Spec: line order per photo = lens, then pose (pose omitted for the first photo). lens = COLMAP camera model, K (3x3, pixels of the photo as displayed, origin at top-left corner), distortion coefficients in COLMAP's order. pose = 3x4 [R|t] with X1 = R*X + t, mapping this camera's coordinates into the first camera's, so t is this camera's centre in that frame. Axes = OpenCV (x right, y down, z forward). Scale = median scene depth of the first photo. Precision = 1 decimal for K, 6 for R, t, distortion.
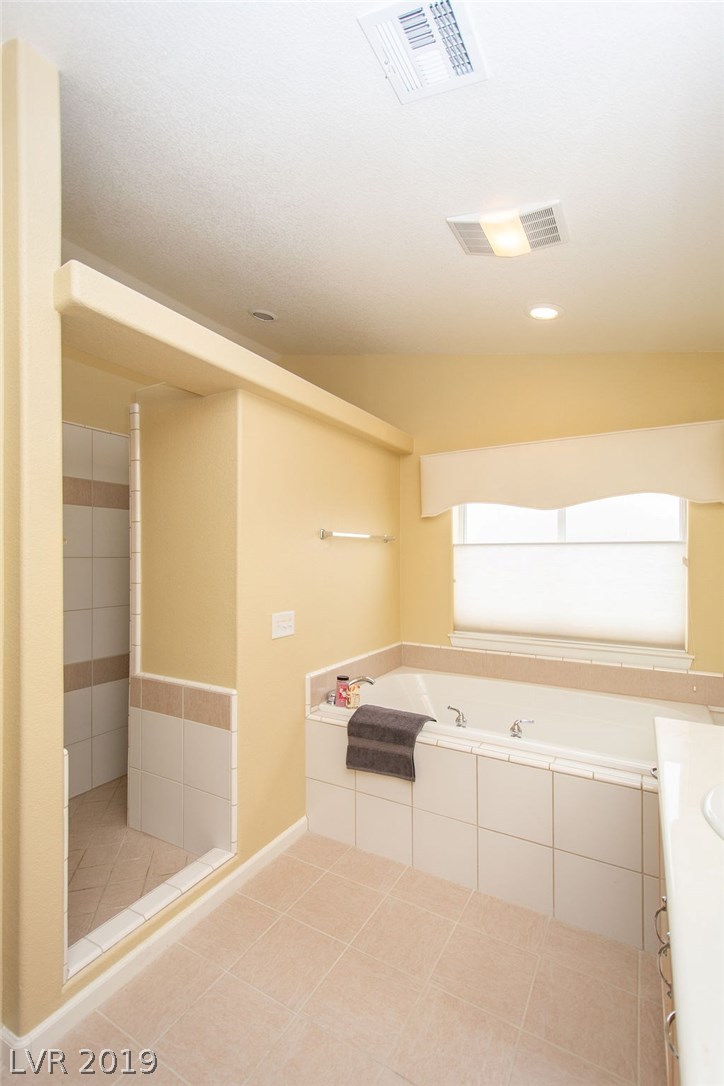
lens RADIAL K [[485.0, 0, 375.7], [0, 485.0, 554.1], [0, 0, 1]] dist [0.010157, -0.002989]
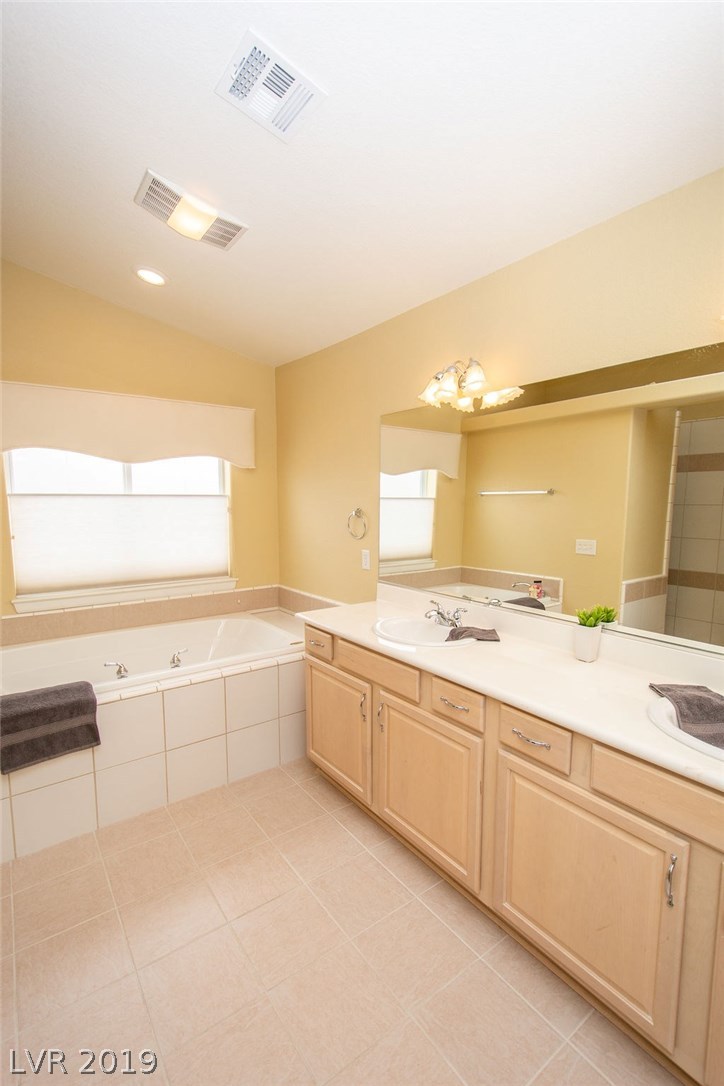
lens RADIAL K [[485.0, 0, 371.6], [0, 485.0, 553.5], [0, 0, 1]] dist [0.010157, -0.002989]
pose [[0.388294, -0.101639, 0.915913, -0.489680], [-0.008167, 0.993481, 0.113709, -0.024410], [-0.921499, -0.051633, 0.384933, 0.122941]]
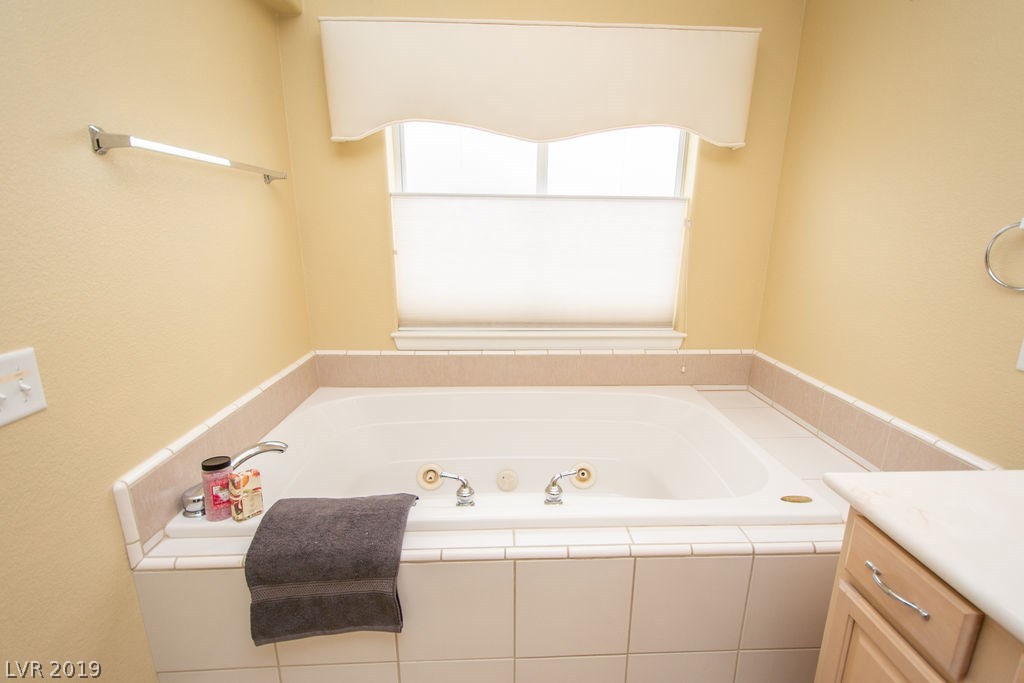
lens RADIAL K [[457.3, 0, 517.4], [0, 457.3, 342.1], [0, 0, 1]] dist [0.010157, -0.002989]
pose [[0.854217, -0.120032, 0.505870, -0.028790], [-0.013648, 0.967473, 0.252607, 0.019218], [-0.519737, -0.222685, 0.824794, 0.500783]]
